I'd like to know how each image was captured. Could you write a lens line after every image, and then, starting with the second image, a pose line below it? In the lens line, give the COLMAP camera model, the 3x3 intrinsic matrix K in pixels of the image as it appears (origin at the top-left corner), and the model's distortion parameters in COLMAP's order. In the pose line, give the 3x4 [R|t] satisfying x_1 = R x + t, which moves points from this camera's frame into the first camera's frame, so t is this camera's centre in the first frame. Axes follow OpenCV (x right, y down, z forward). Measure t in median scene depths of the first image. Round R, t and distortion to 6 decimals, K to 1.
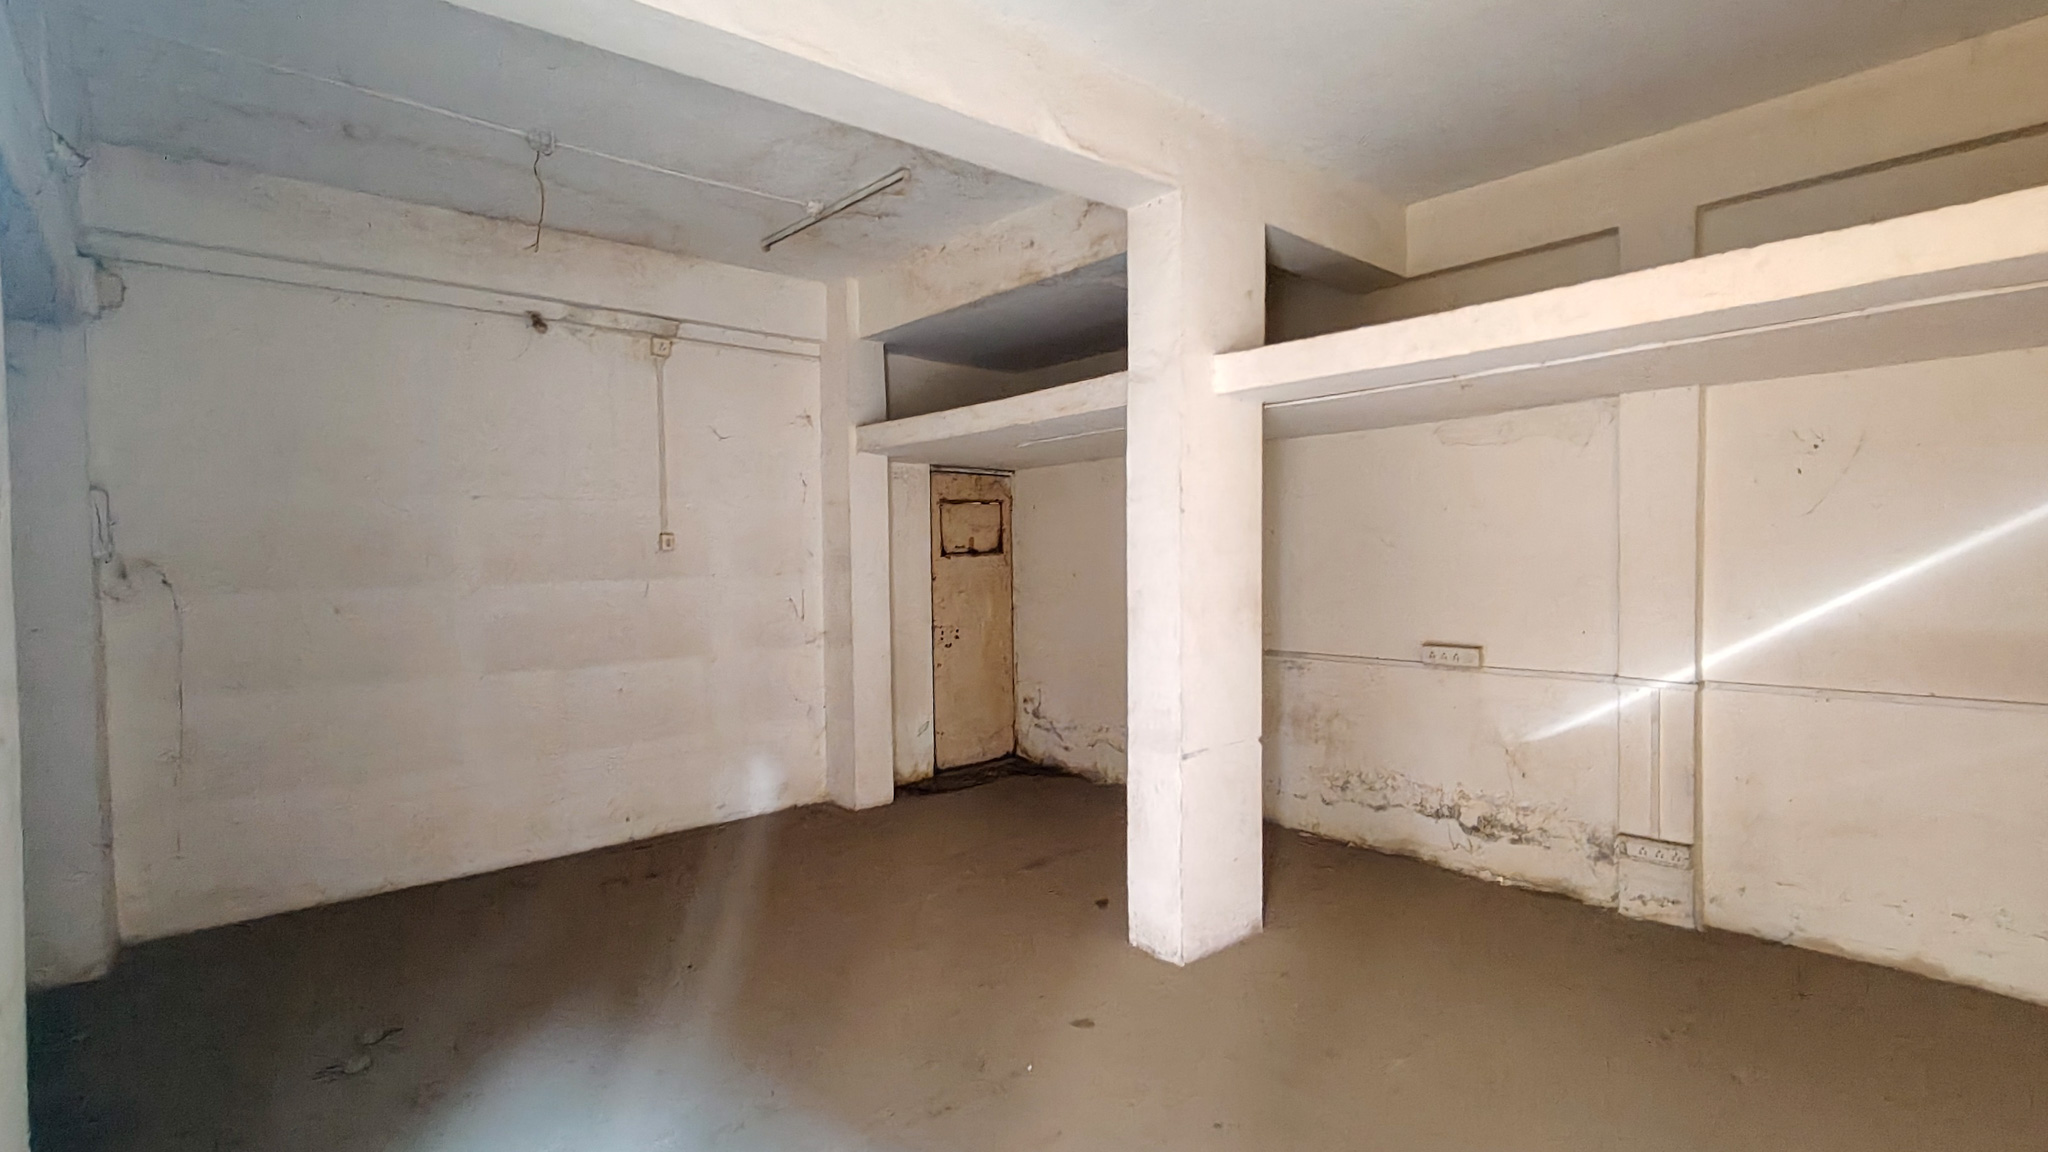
lens RADIAL K [[962.2, 0, 1024.4], [0, 962.2, 584.0], [0, 0, 1]] dist [0.017225, -0.007928]
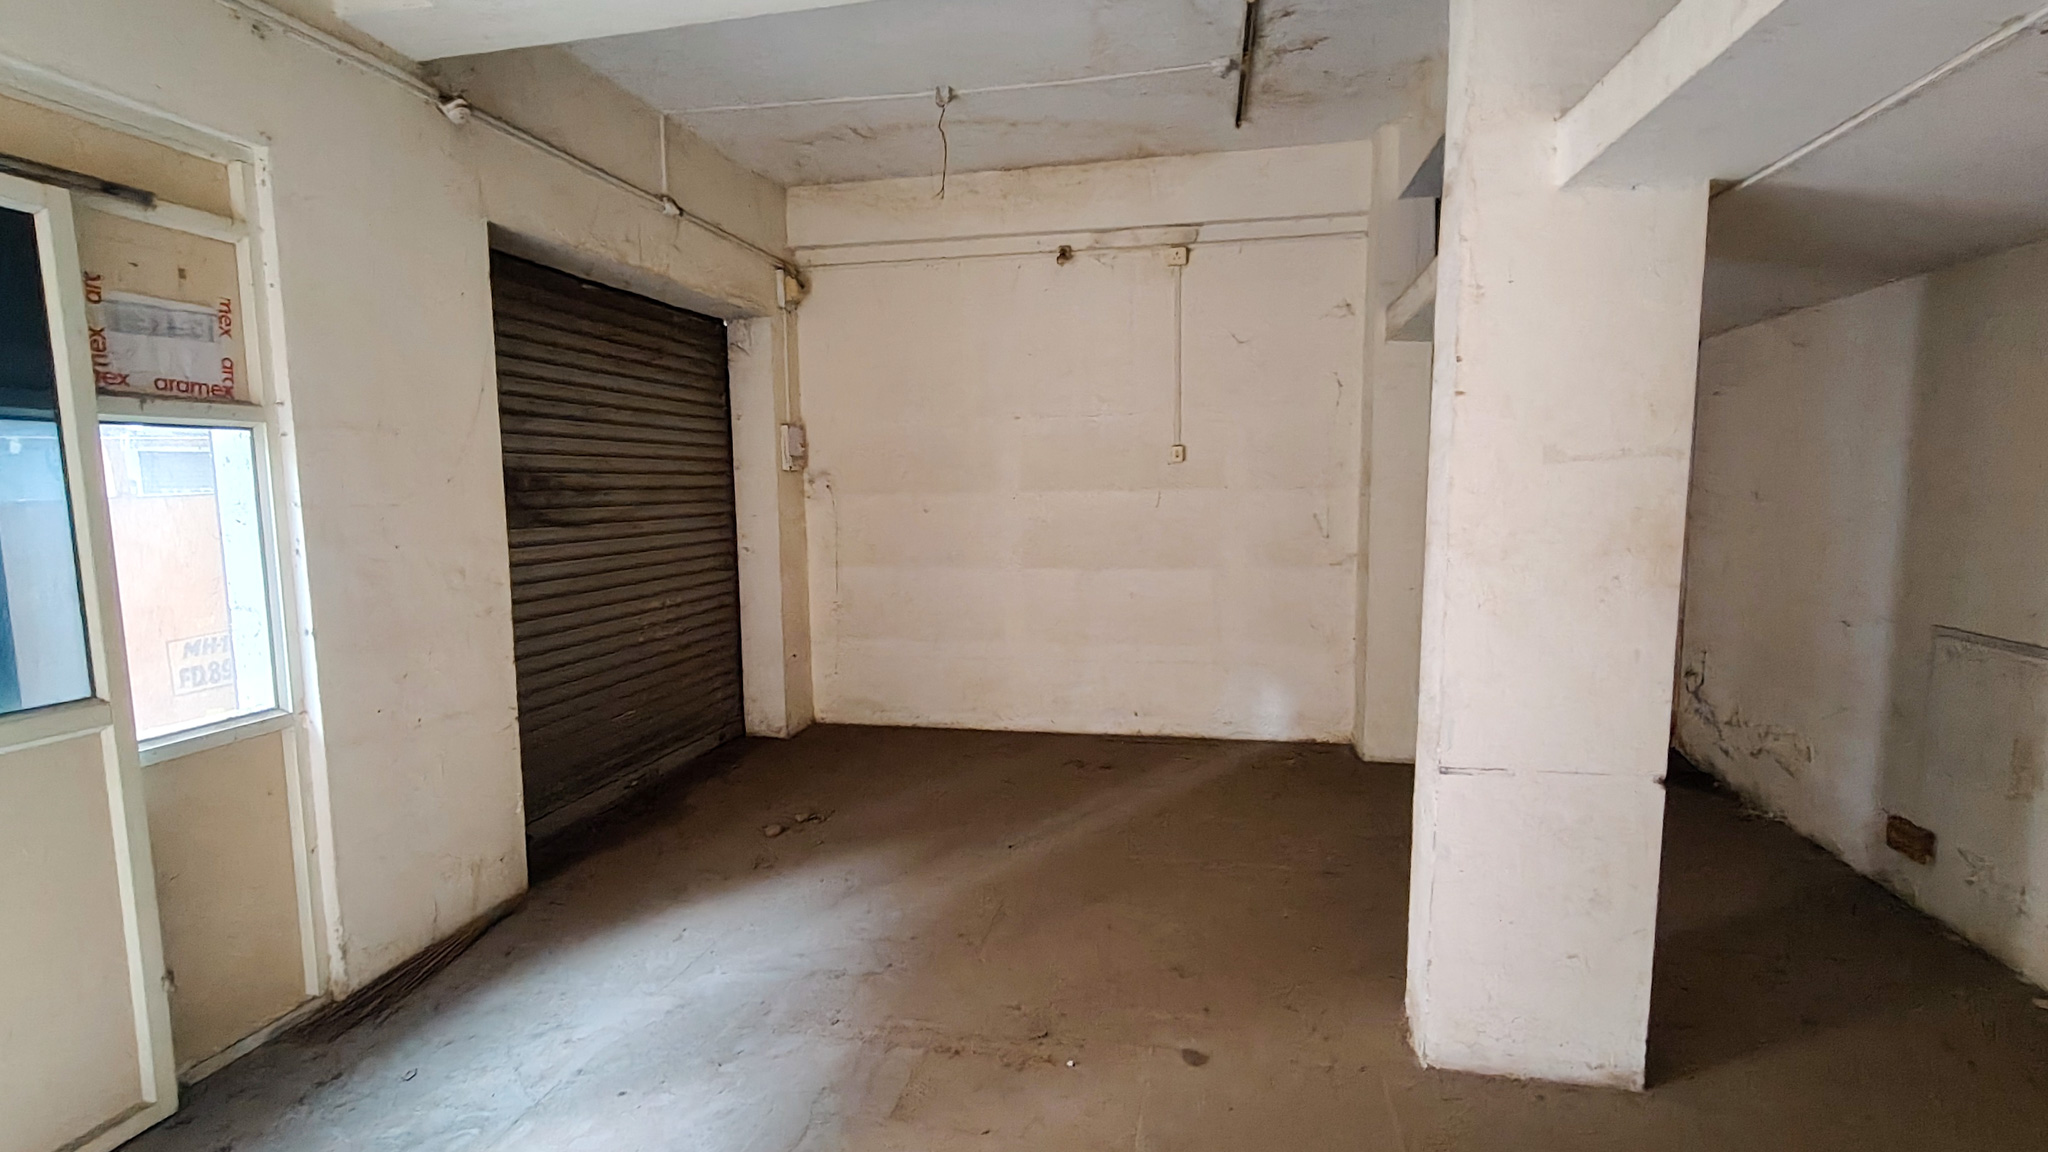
lens RADIAL K [[962.2, 0, 1024.4], [0, 962.2, 584.0], [0, 0, 1]] dist [0.017225, -0.007928]
pose [[0.610817, 0.092300, -0.786373, 0.350001], [-0.021928, 0.994773, 0.099728, -0.004920], [0.791468, -0.043673, 0.609648, 0.260757]]
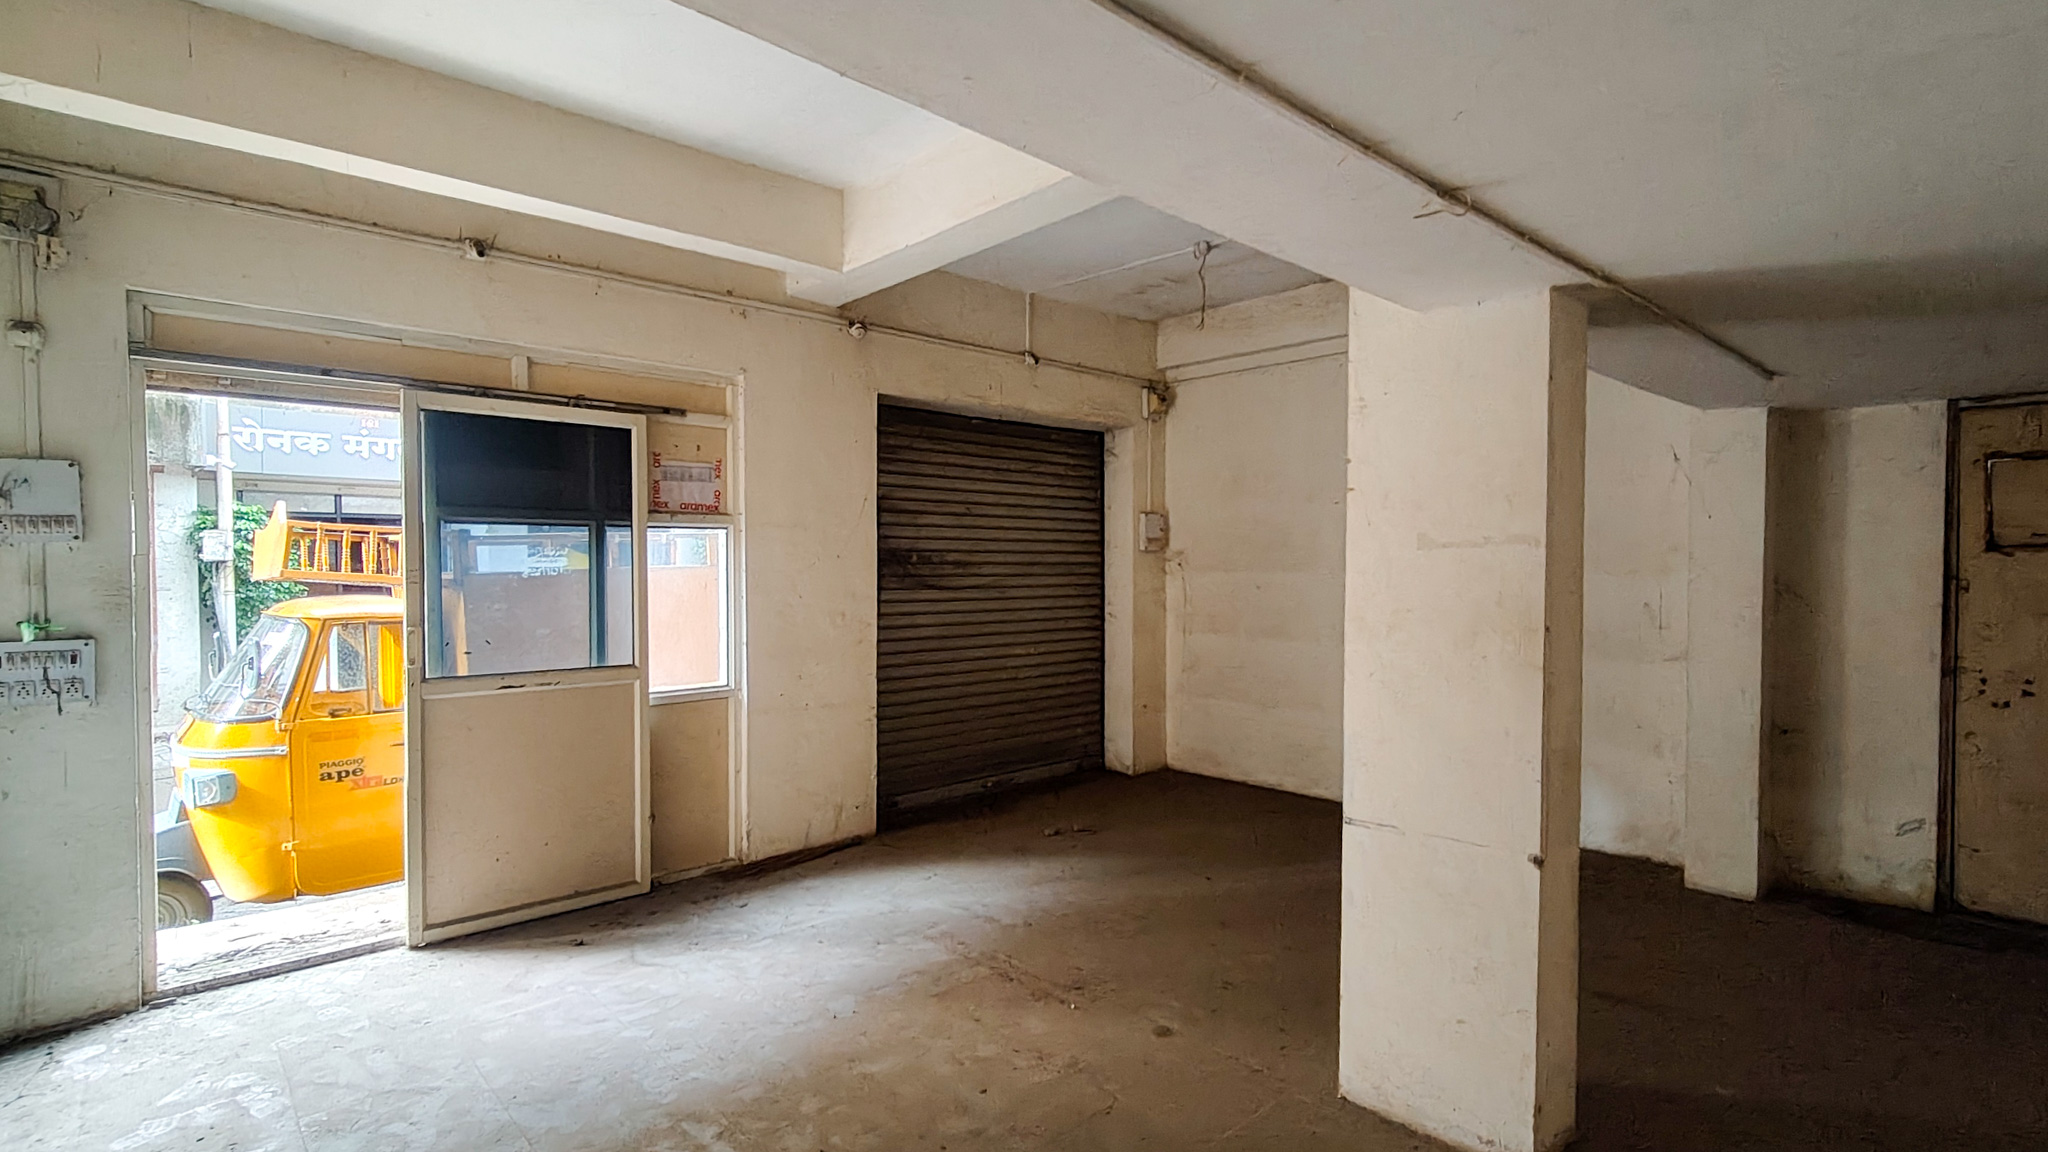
lens RADIAL K [[962.2, 0, 1024.4], [0, 962.2, 584.0], [0, 0, 1]] dist [0.017225, -0.007928]
pose [[0.044081, 0.037396, -0.998328, 0.624202], [-0.031201, 0.998863, 0.036038, -0.015181], [0.998541, 0.029560, 0.045198, 0.497334]]
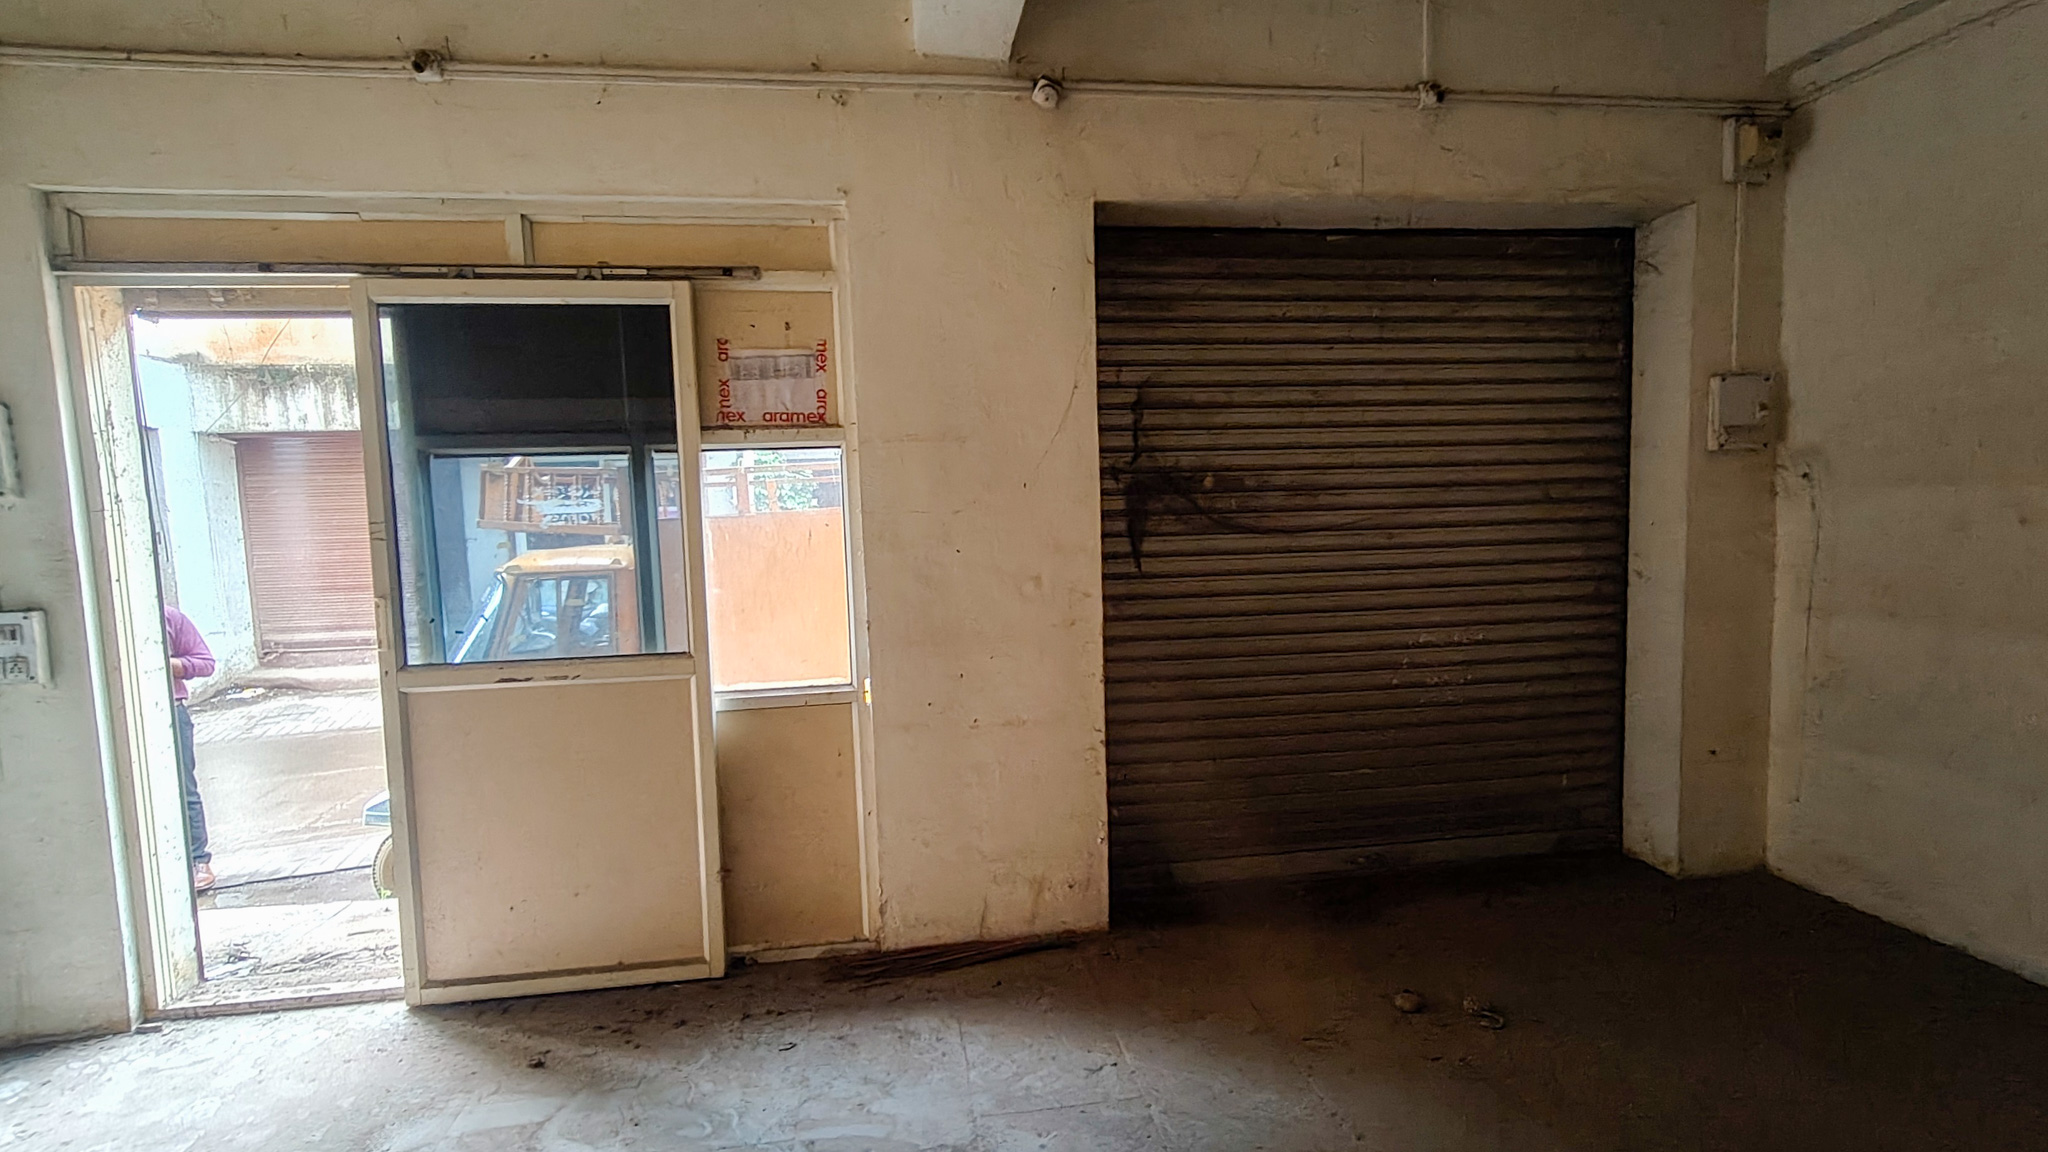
lens RADIAL K [[962.2, 0, 1024.4], [0, 962.2, 584.0], [0, 0, 1]] dist [0.017225, -0.007928]
pose [[-0.532121, 0.104478, -0.840198, 0.143342], [0.011550, 0.993161, 0.116183, -0.009964], [0.846590, 0.052119, -0.529688, 0.673687]]
